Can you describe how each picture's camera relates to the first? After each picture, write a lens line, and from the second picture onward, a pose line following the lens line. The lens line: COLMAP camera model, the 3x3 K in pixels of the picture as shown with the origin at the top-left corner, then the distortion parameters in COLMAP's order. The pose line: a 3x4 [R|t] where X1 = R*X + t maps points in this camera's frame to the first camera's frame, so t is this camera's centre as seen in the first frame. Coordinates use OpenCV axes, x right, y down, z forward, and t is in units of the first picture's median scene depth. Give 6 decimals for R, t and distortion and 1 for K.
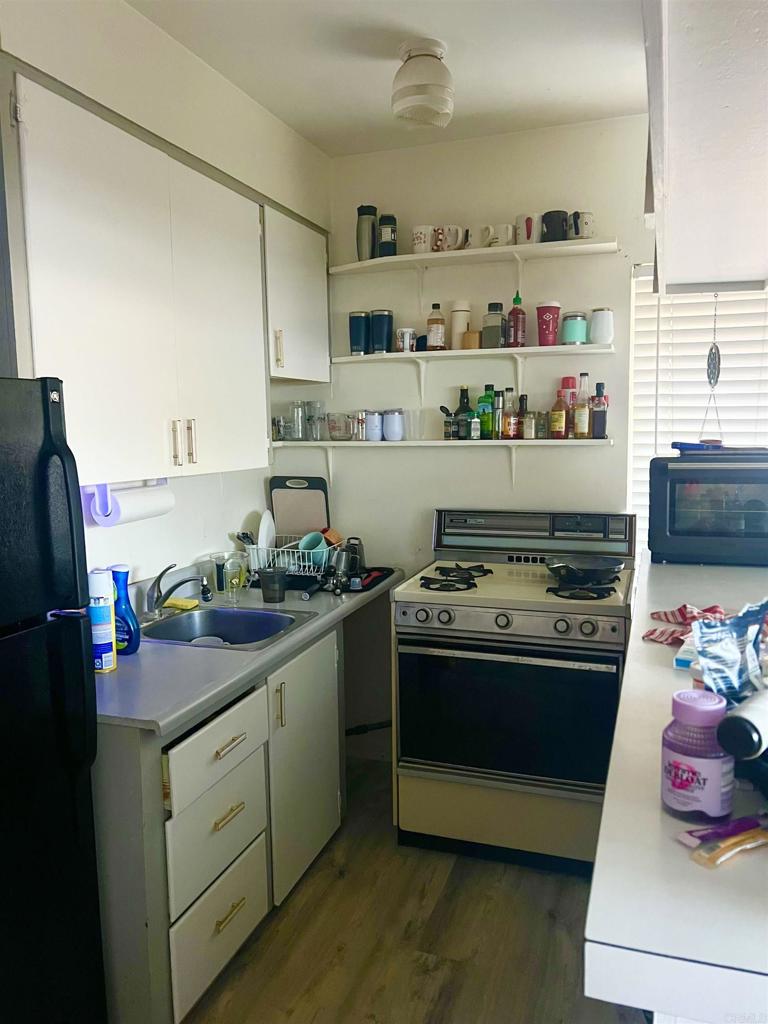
lens RADIAL K [[776.7, 0, 385.5], [0, 776.7, 515.0], [0, 0, 1]] dist [-0.008319, -0.017749]
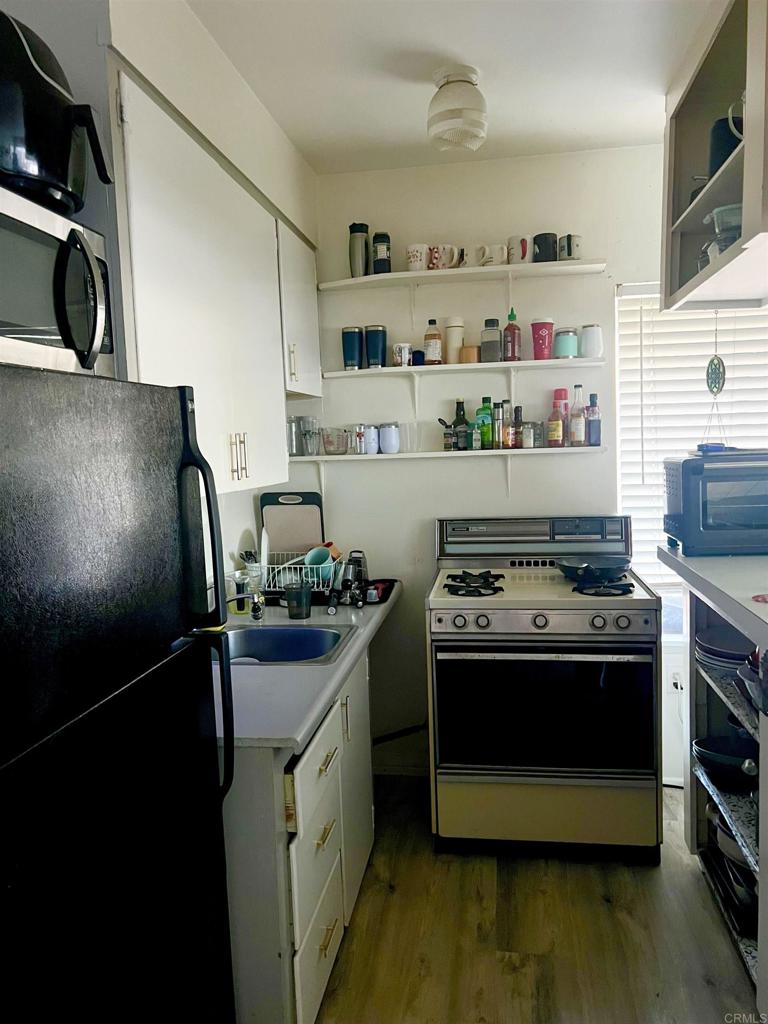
lens RADIAL K [[776.7, 0, 384.2], [0, 776.7, 509.8], [0, 0, 1]] dist [-0.008319, -0.017749]
pose [[0.982532, -0.036596, 0.182458, -0.215987], [0.042637, 0.998661, -0.029292, 0.008139], [-0.181142, 0.036560, 0.982777, 0.009435]]
